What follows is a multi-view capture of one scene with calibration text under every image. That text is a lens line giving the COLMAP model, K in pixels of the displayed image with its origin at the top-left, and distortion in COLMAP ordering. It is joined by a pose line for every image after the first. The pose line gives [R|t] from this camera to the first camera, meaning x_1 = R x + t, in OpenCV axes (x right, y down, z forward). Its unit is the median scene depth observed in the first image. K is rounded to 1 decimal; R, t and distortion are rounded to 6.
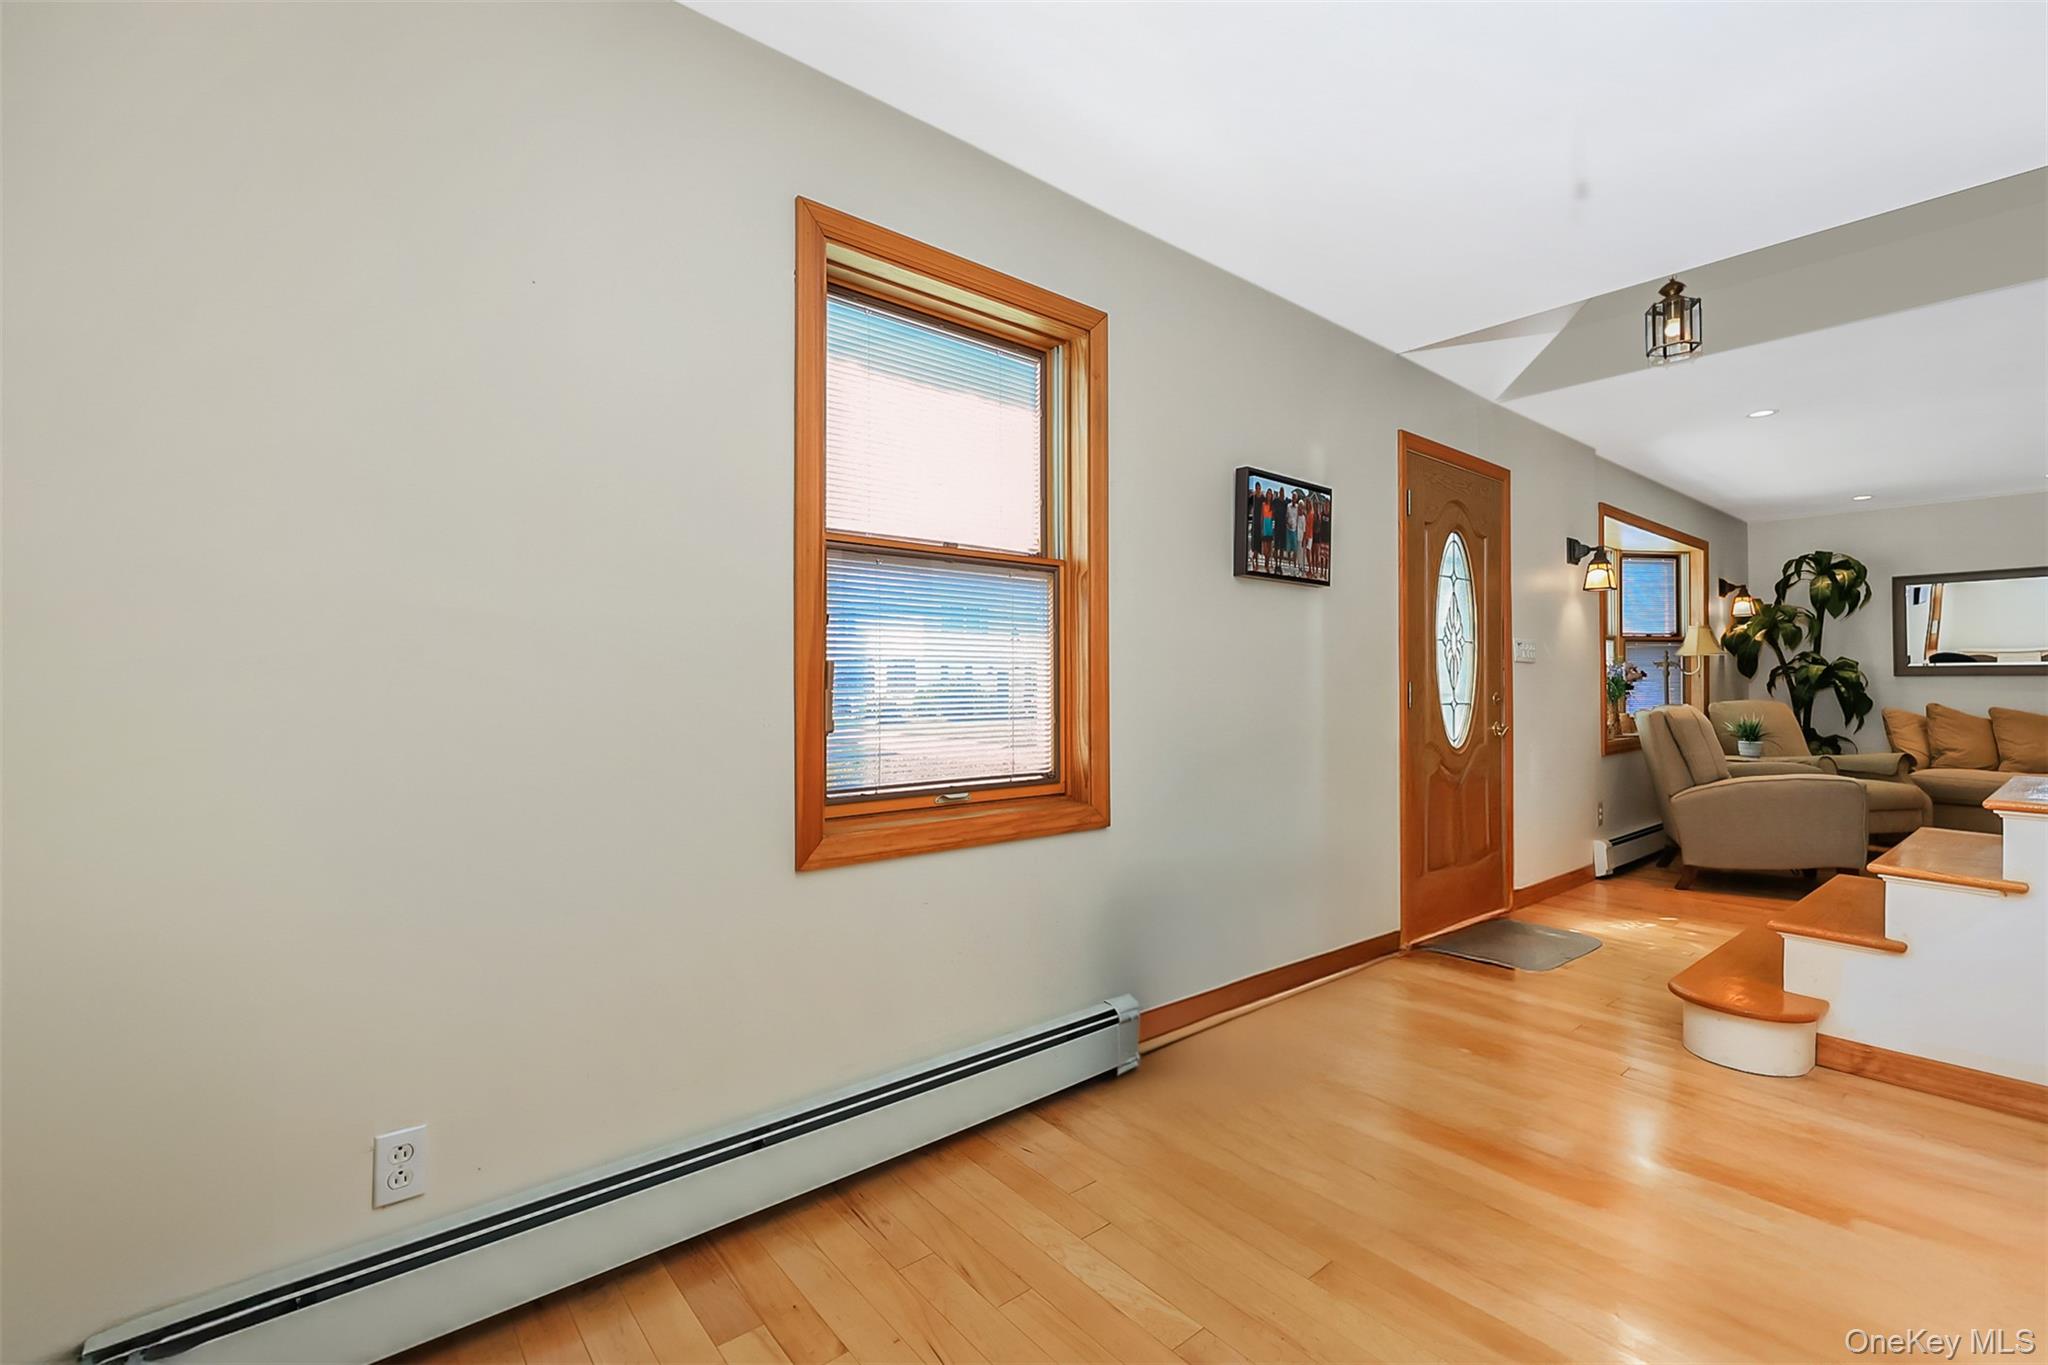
lens RADIAL K [[913.8, 0, 1021.4], [0, 913.8, 685.6], [0, 0, 1]] dist [0.000699, 0.000266]
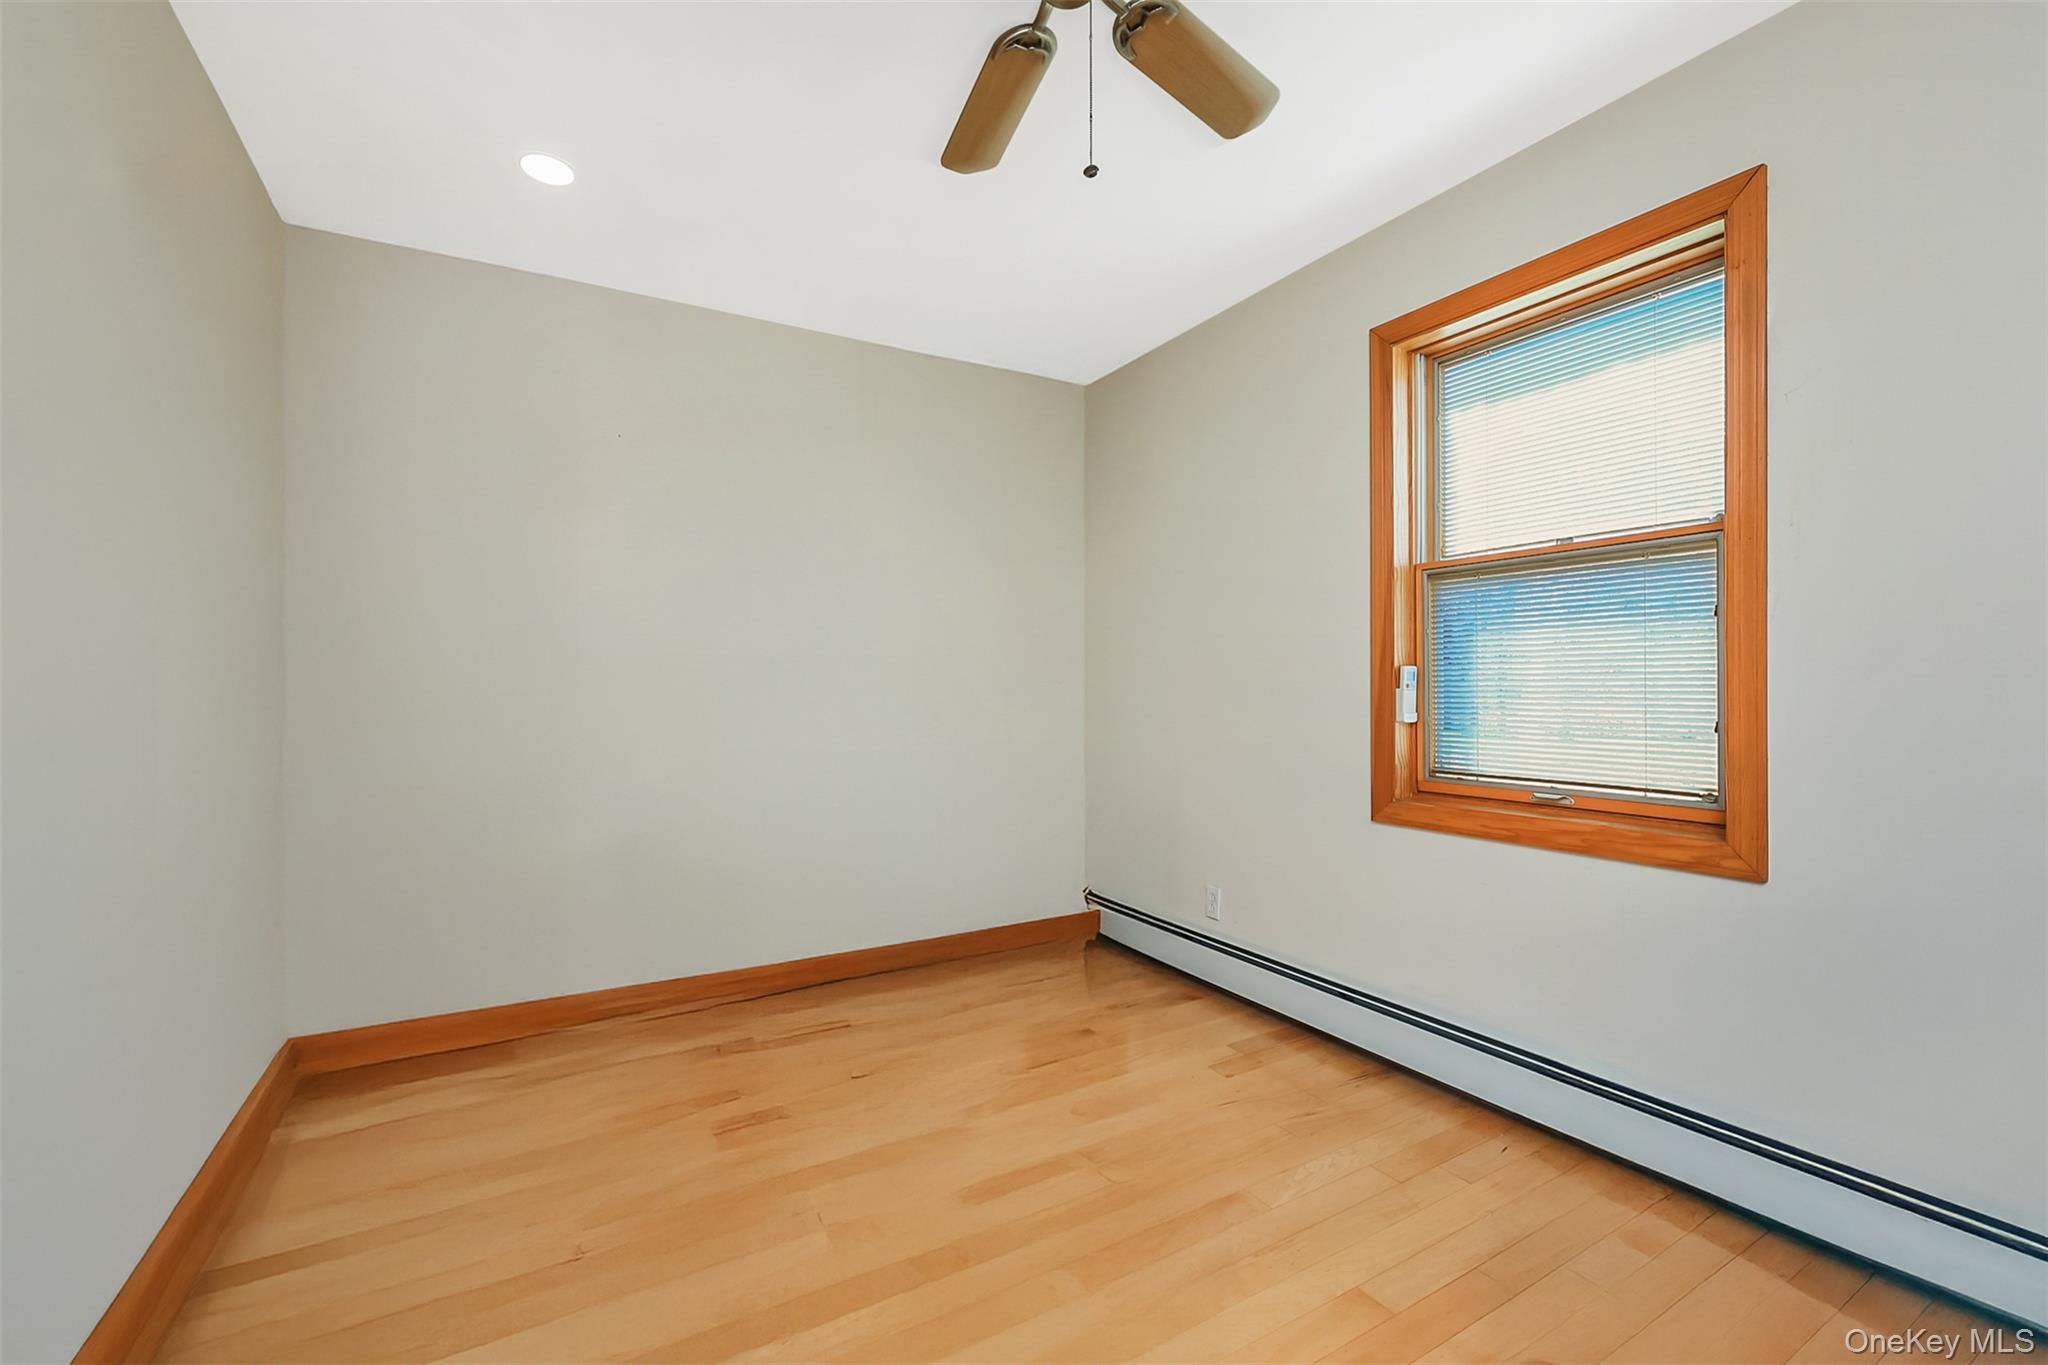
lens RADIAL K [[866.4, 0, 1022.2], [0, 866.4, 687.8], [0, 0, 1]] dist [-0.001248, -0.000158]
pose [[-0.177397, 0.011009, -0.984078, 1.003511], [0.010371, 0.999903, 0.009316, -0.012730], [0.984085, -0.008554, -0.177494, 0.632563]]
